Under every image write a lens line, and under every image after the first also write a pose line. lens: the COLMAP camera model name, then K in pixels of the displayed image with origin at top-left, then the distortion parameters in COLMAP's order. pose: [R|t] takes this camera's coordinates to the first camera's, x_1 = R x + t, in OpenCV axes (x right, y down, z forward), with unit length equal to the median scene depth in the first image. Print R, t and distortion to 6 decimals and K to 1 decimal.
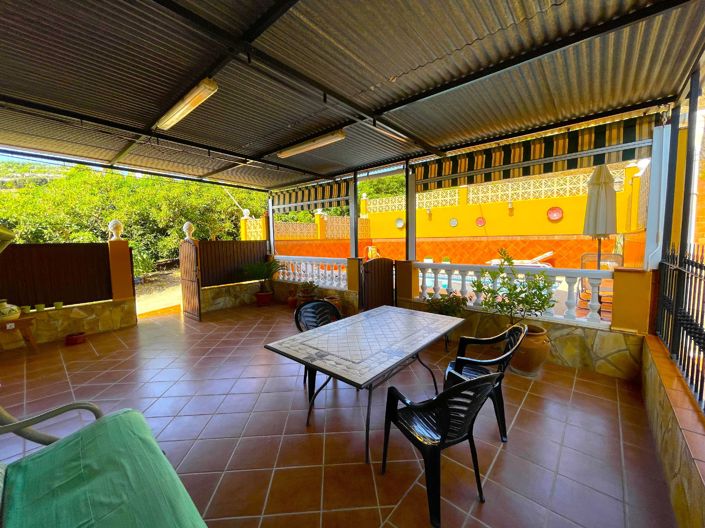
lens RADIAL K [[285.3, 0, 352.8], [0, 285.3, 261.0], [0, 0, 1]] dist [0.001206, 0.001124]
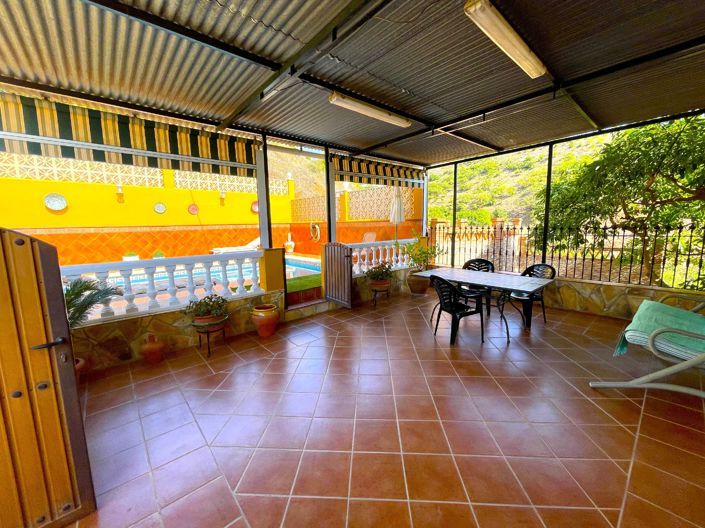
lens RADIAL K [[285.3, 0, 351.9], [0, 285.3, 264.0], [0, 0, 1]] dist [0.001206, 0.001124]
pose [[0.122891, -0.124882, 0.984532, -0.460696], [0.092664, 0.989161, 0.113902, -0.022273], [-0.988085, 0.077233, 0.133131, 0.421688]]
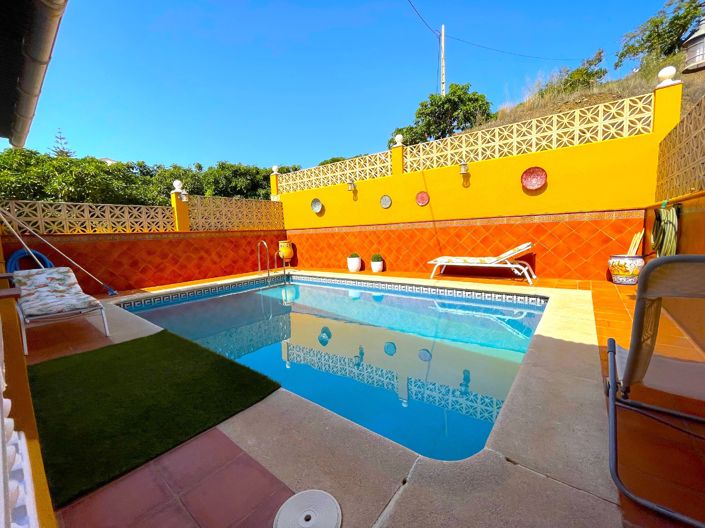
lens RADIAL K [[285.3, 0, 353.5], [0, 285.3, 262.0], [0, 0, 1]] dist [0.001206, 0.001124]
pose [[0.998427, -0.039535, 0.039756, 0.286216], [0.037794, 0.998332, 0.043648, -0.031971], [-0.041415, -0.042076, 0.998256, 0.392237]]
